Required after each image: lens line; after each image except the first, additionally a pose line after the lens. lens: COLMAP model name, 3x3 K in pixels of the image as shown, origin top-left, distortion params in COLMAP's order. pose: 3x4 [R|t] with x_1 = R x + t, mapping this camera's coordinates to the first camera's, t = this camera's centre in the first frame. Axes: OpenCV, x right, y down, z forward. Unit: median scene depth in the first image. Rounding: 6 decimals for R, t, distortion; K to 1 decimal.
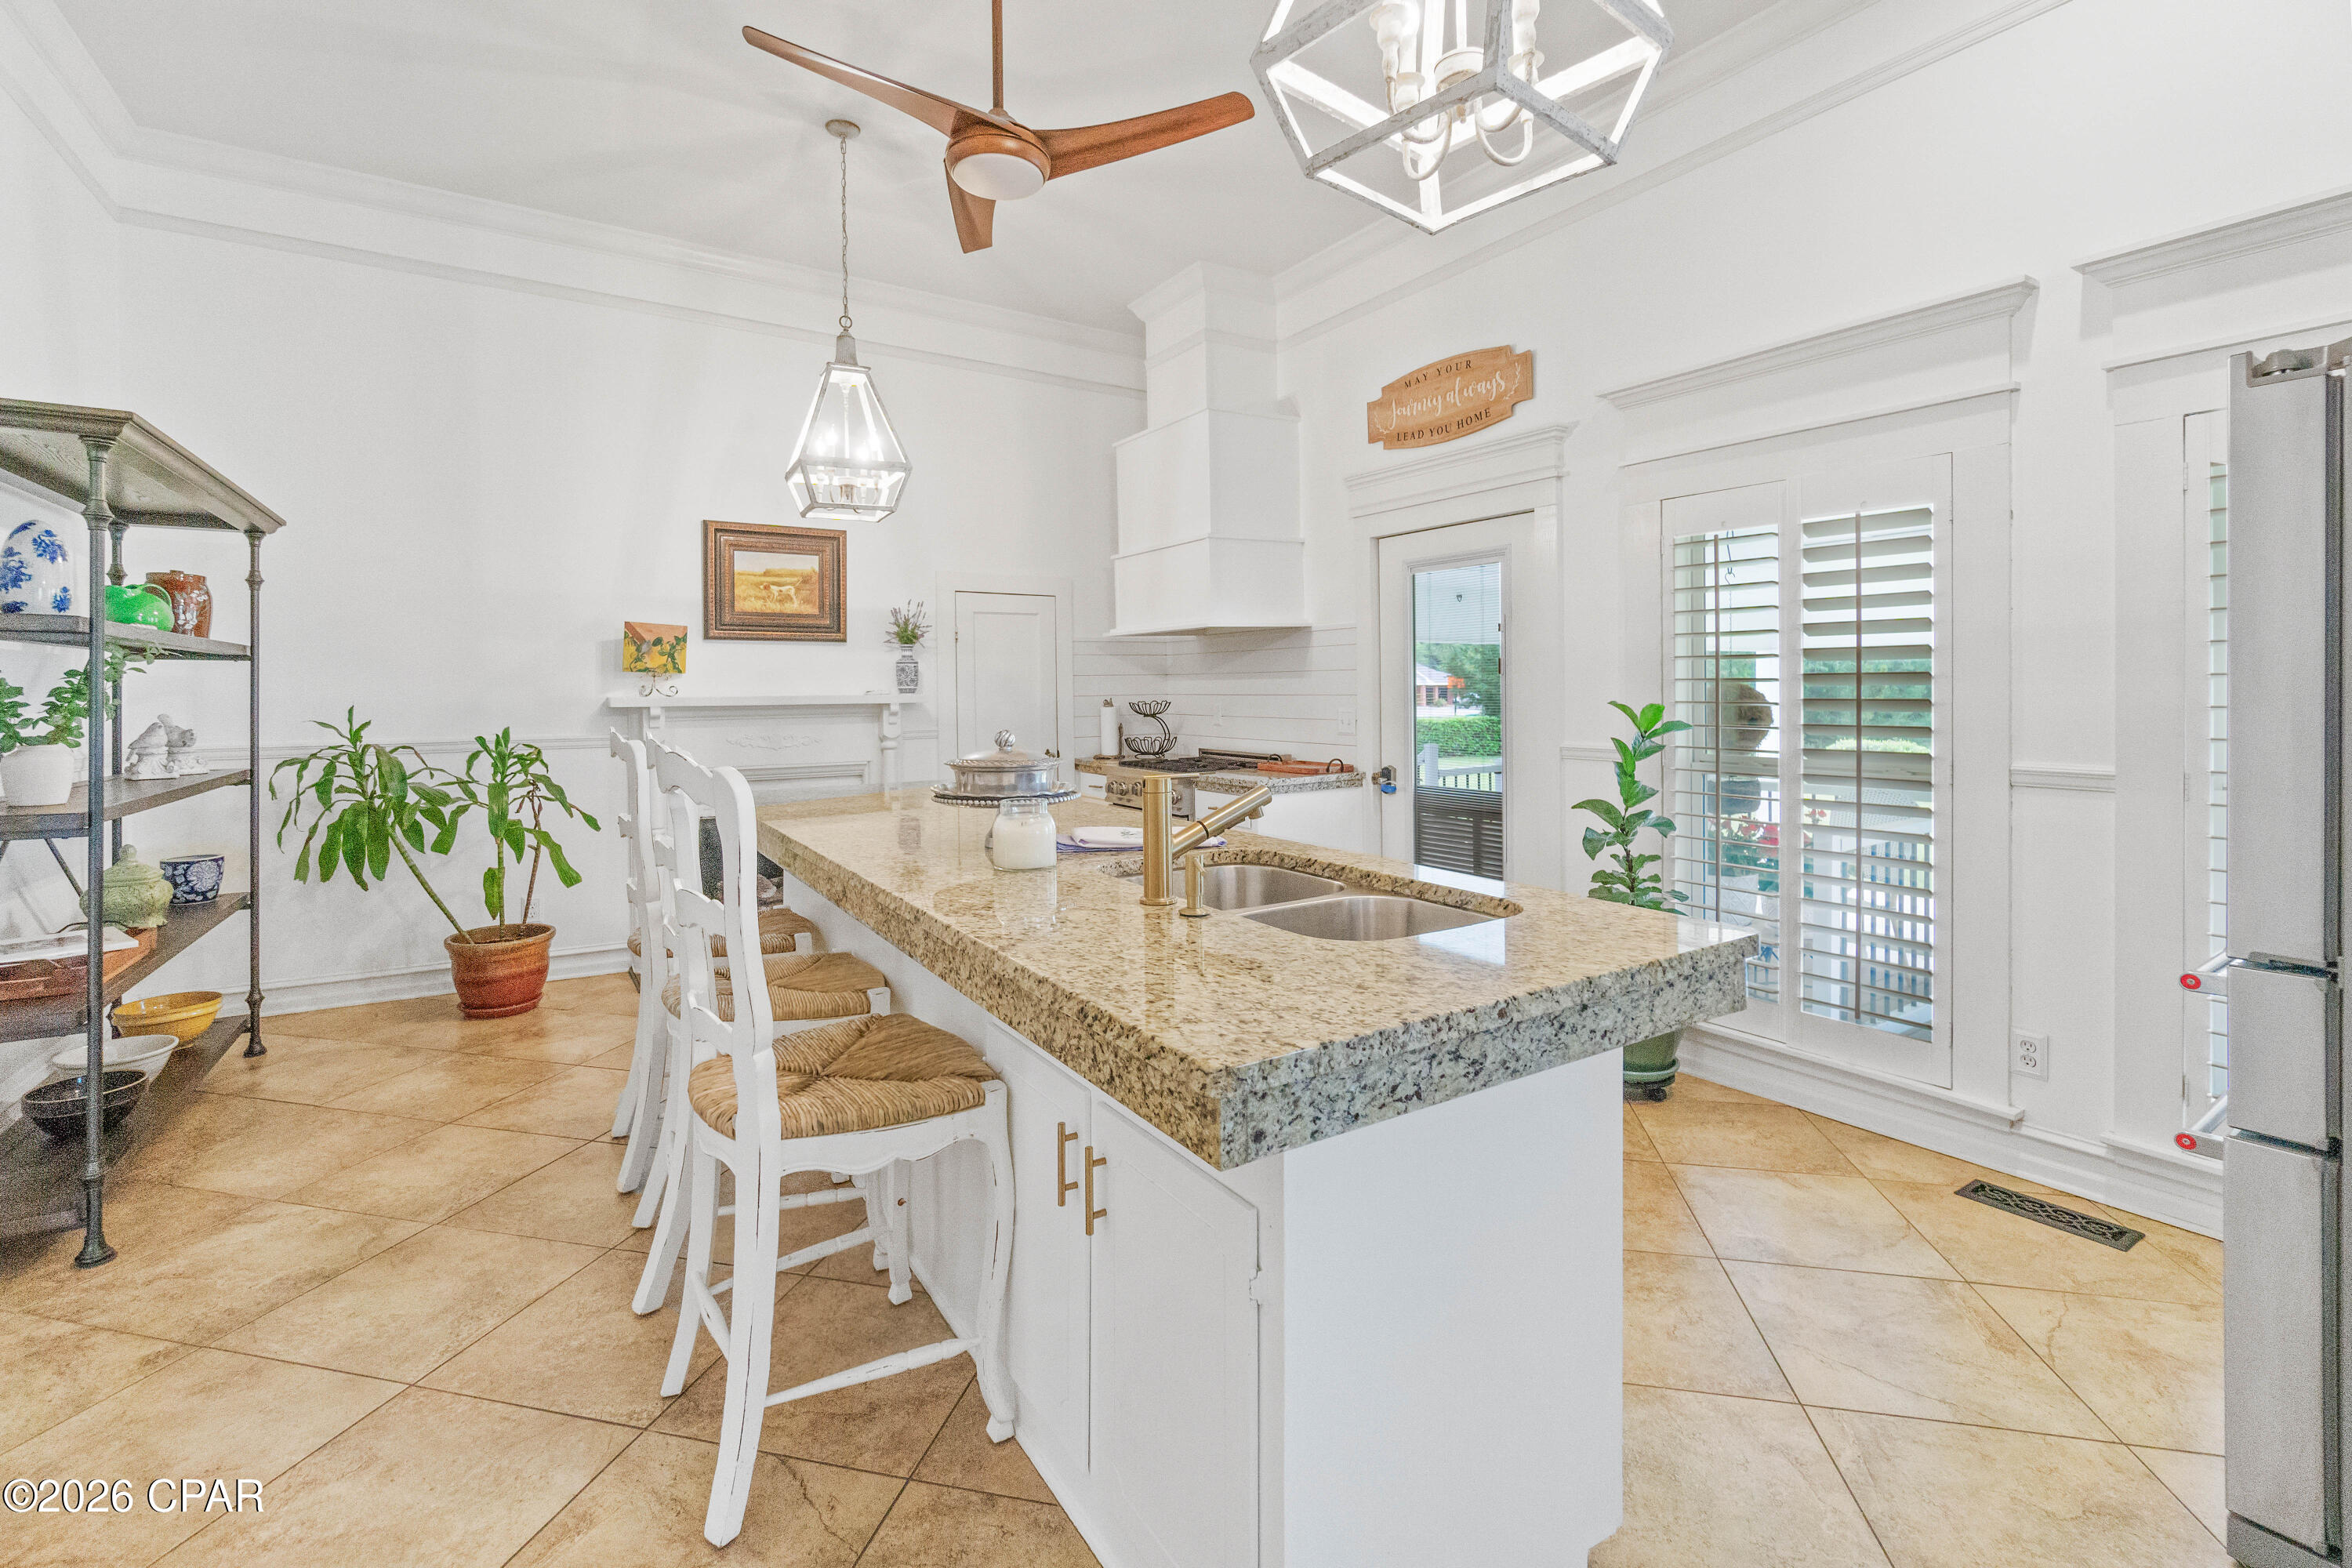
lens RADIAL K [[1019.5, 0, 1186.0], [0, 1019.5, 692.6], [0, 0, 1]] dist [-0.005099, -0.000619]
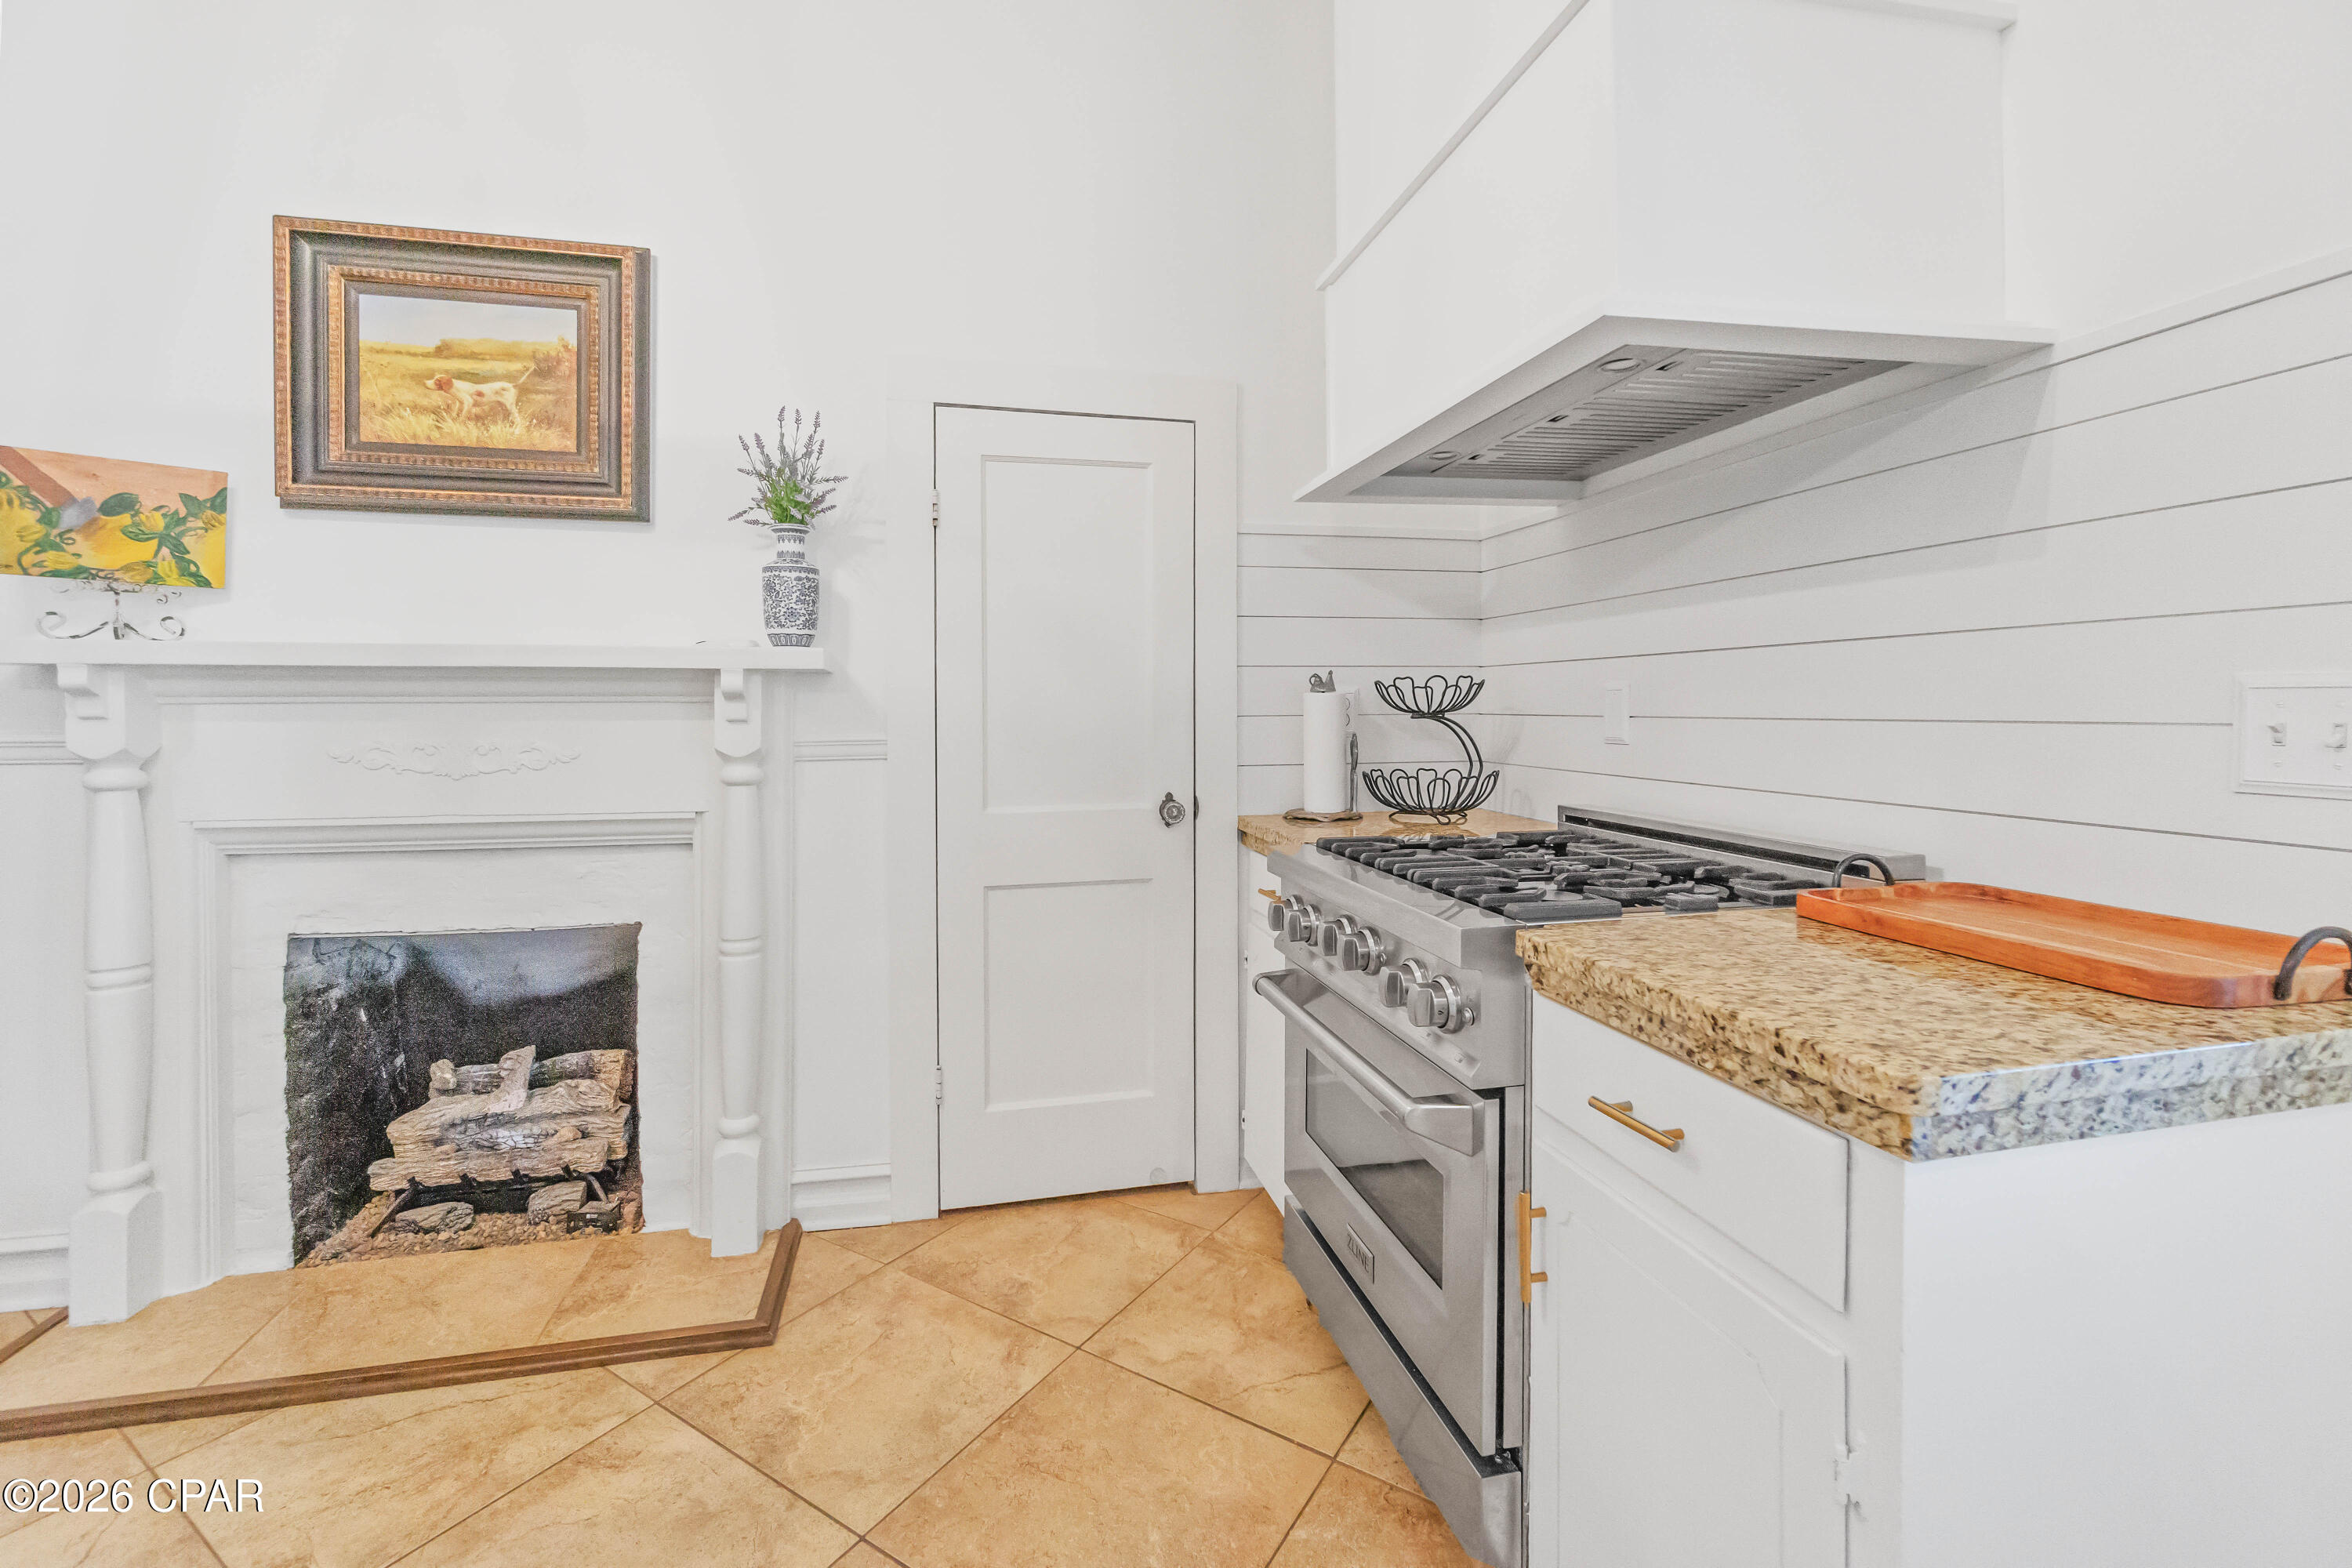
lens RADIAL K [[1019.5, 0, 1199.6], [0, 1019.5, 716.0], [0, 0, 1]] dist [-0.005099, -0.000619]
pose [[0.943235, 0.011246, -0.331936, 0.013316], [-0.009068, 0.999926, 0.008108, 0.023769], [0.332002, -0.004638, 0.943267, 0.693585]]
